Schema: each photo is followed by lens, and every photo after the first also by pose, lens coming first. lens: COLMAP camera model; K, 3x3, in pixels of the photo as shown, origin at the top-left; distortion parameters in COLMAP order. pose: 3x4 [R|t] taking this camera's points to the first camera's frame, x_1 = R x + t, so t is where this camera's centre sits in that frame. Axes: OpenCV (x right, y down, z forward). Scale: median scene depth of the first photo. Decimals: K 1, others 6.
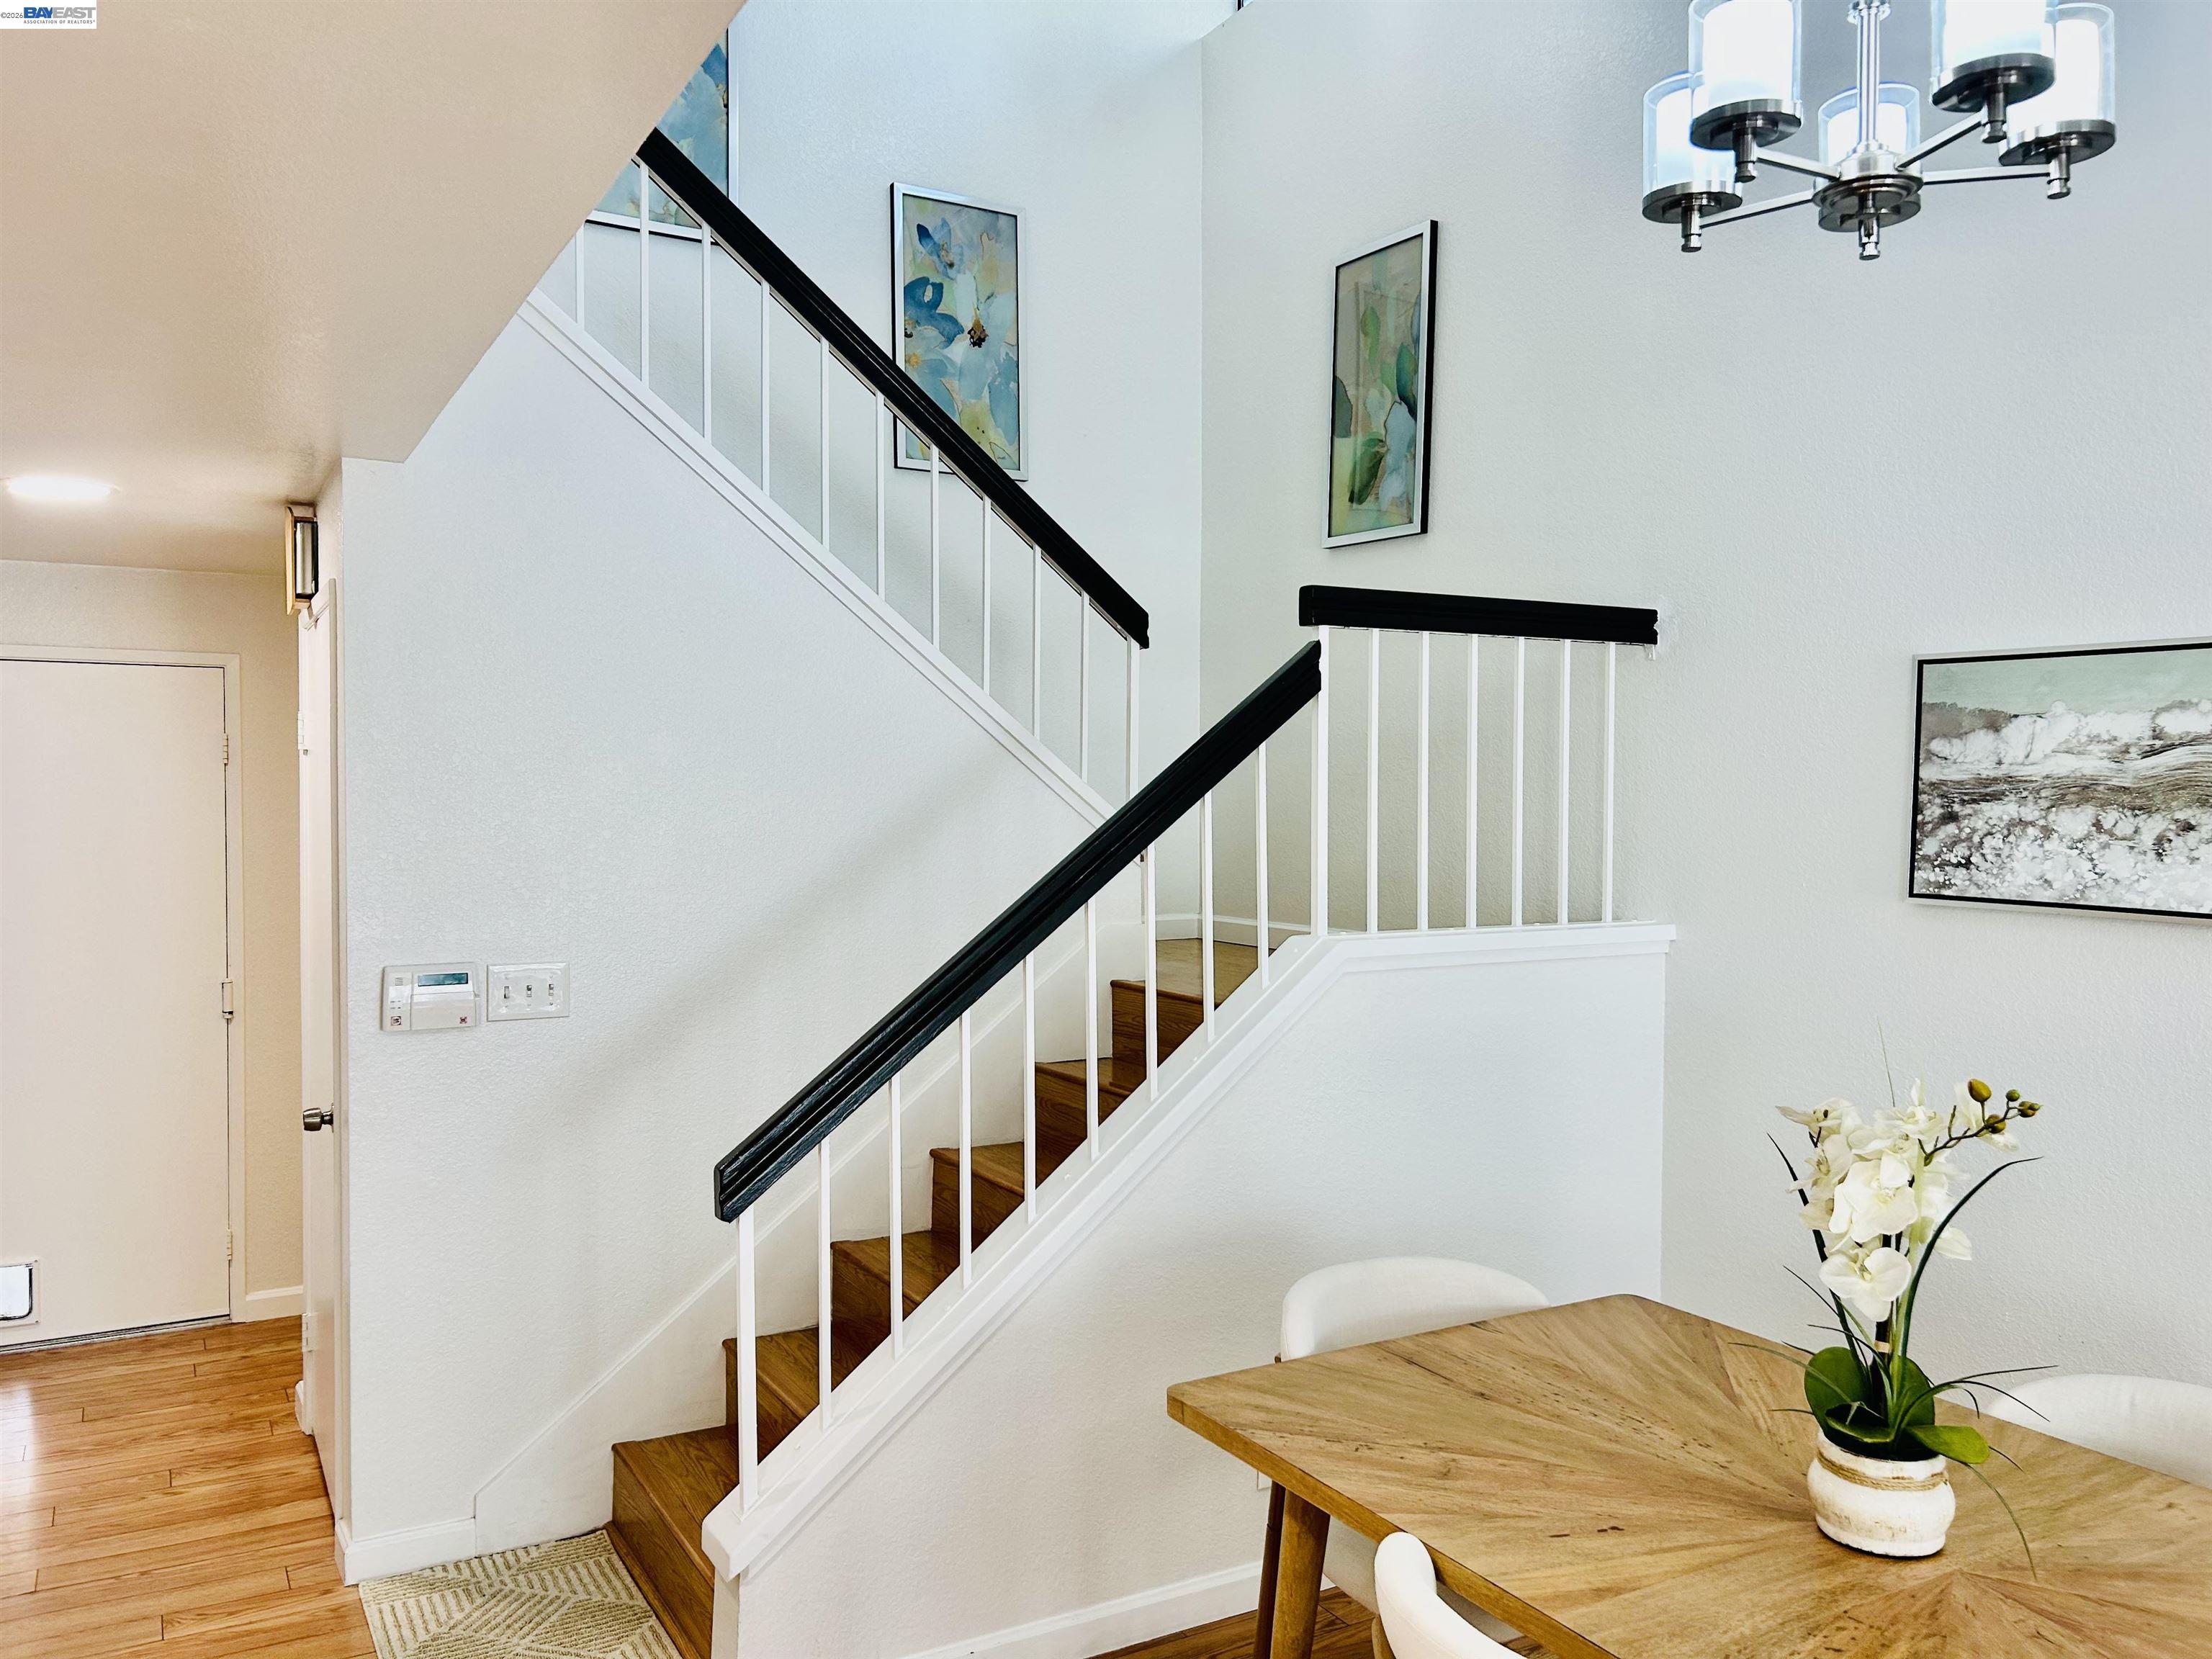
lens RADIAL K [[1678.4, 0, 1108.4], [0, 1678.4, 753.3], [0, 0, 1]] dist [0.065836, -0.056686]
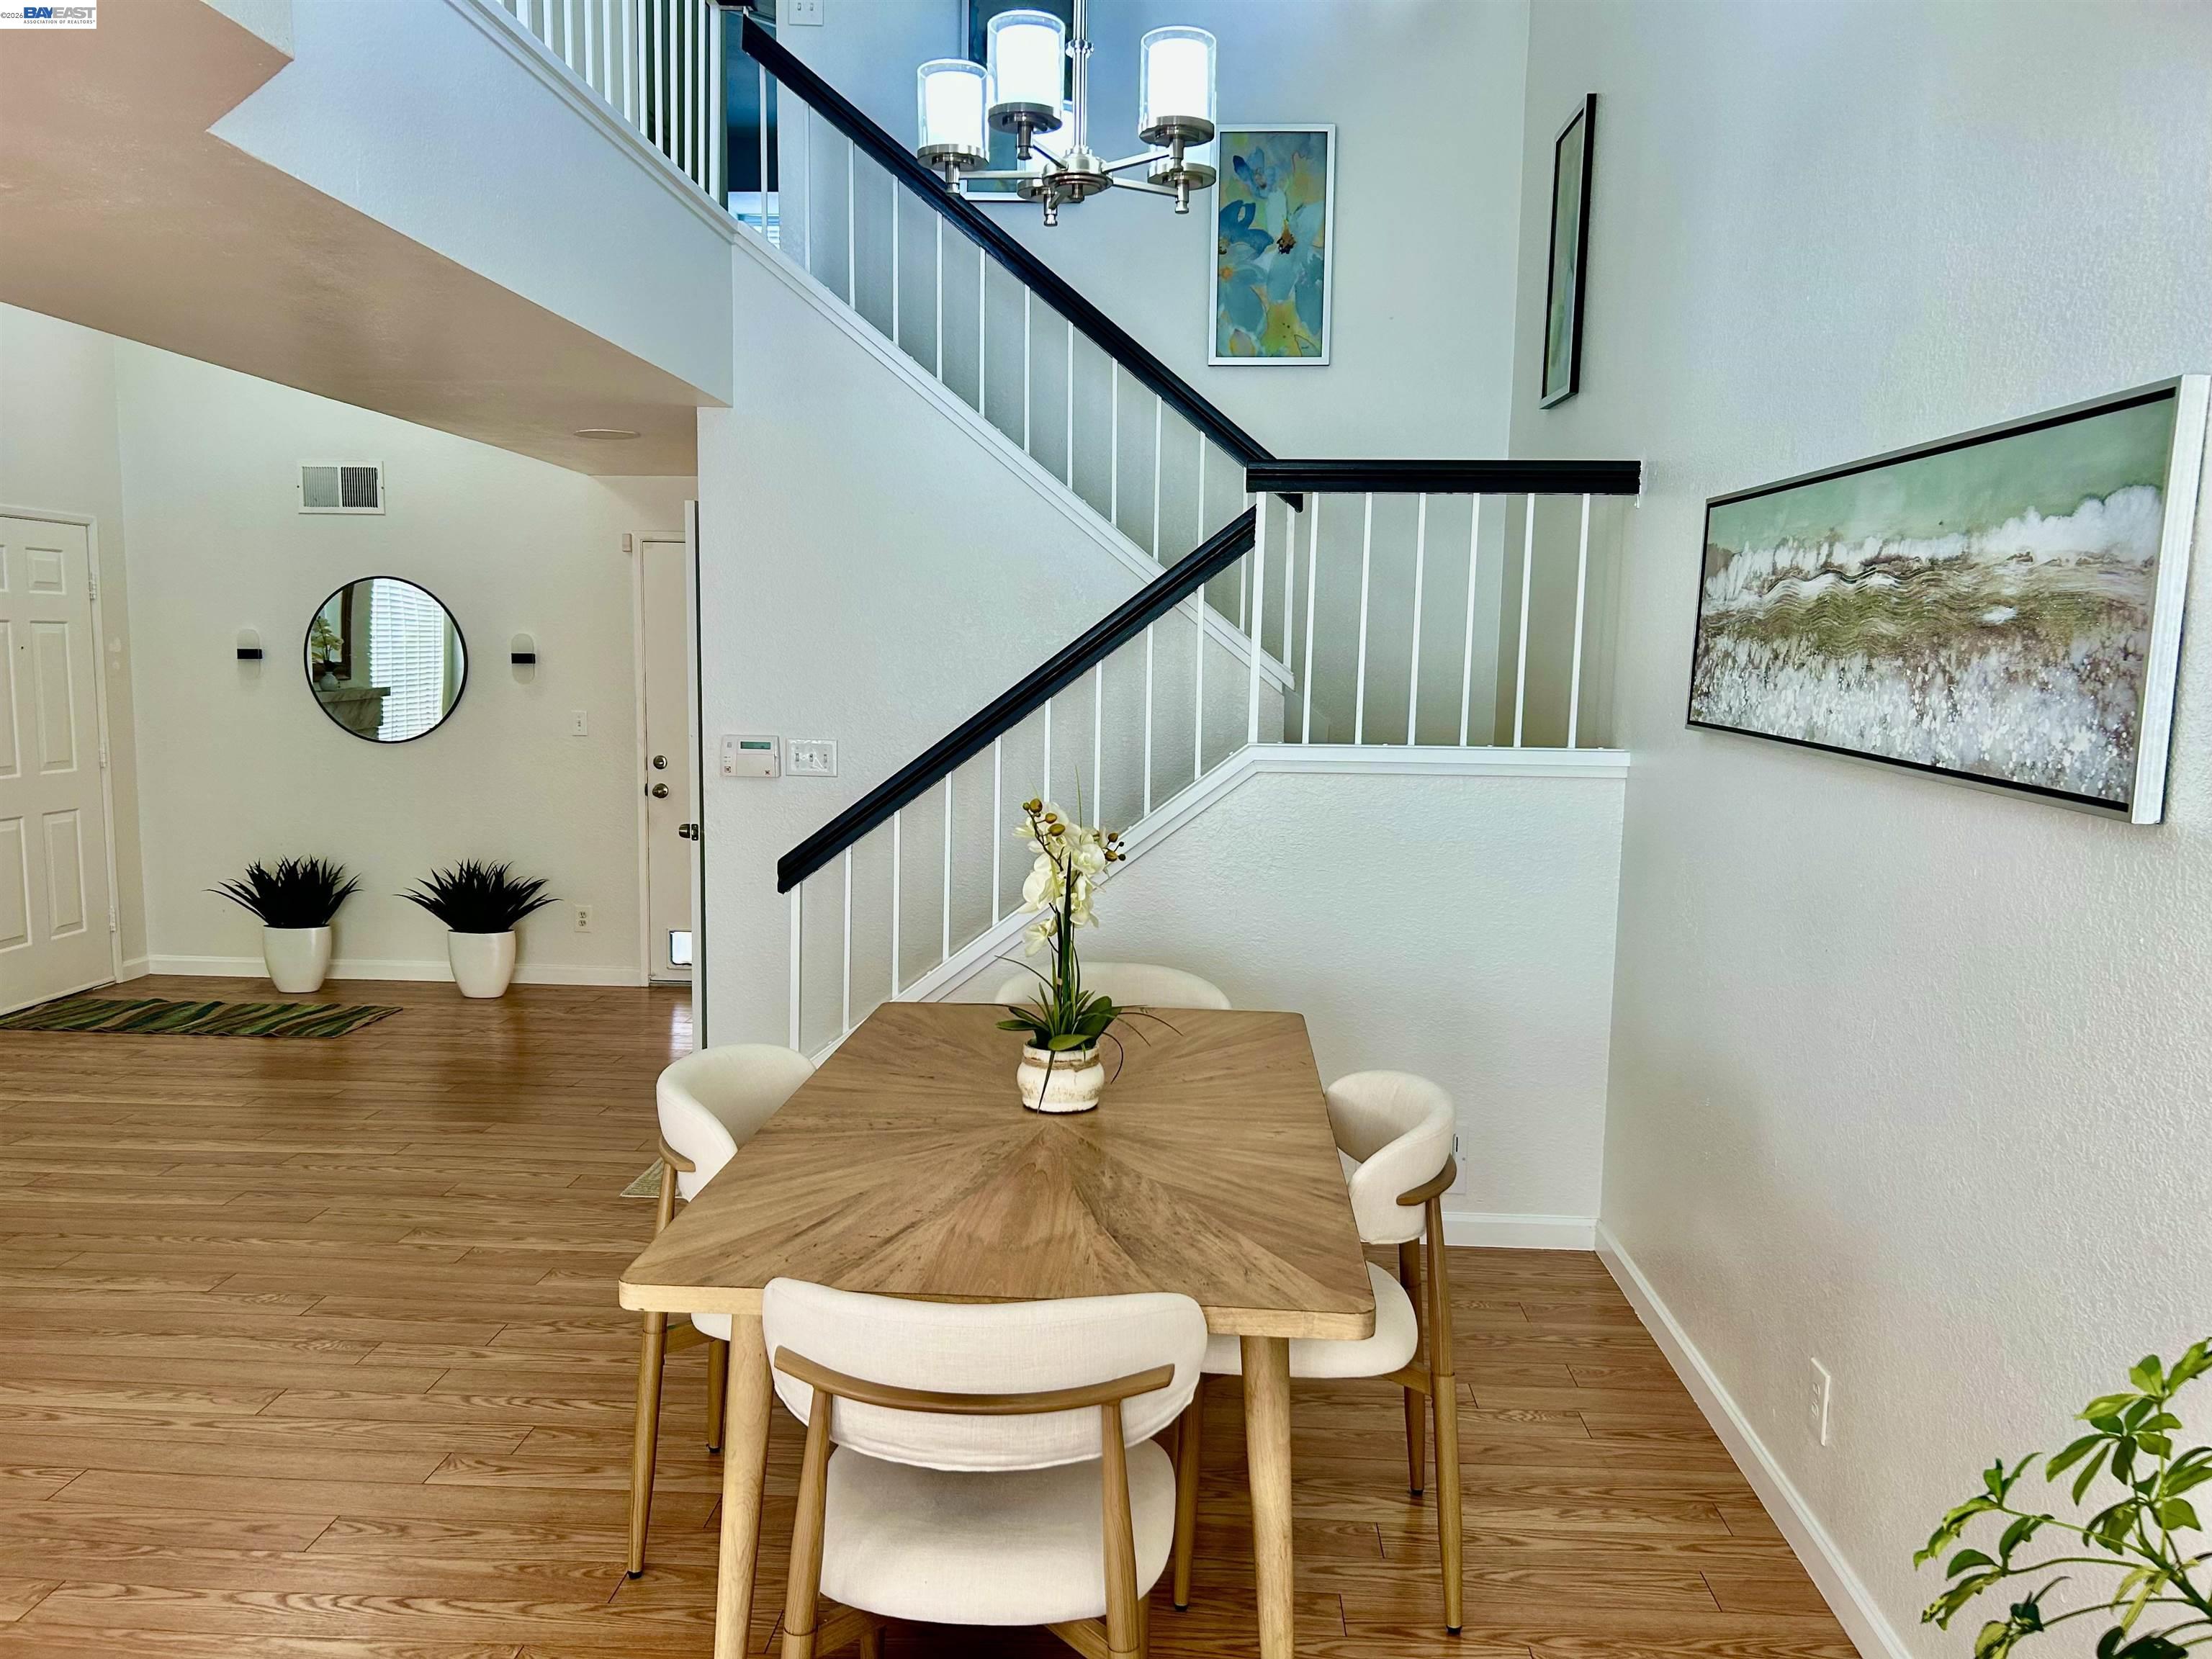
lens RADIAL K [[1674.7, 0, 1106.0], [0, 1674.7, 829.5], [0, 0, 1]] dist [-0.032614, 0.006123]
pose [[0.827470, 0.069000, -0.557254, 0.670634], [0.001891, 0.992073, 0.125647, 0.014349], [0.561507, -0.105023, 0.820780, -0.089381]]
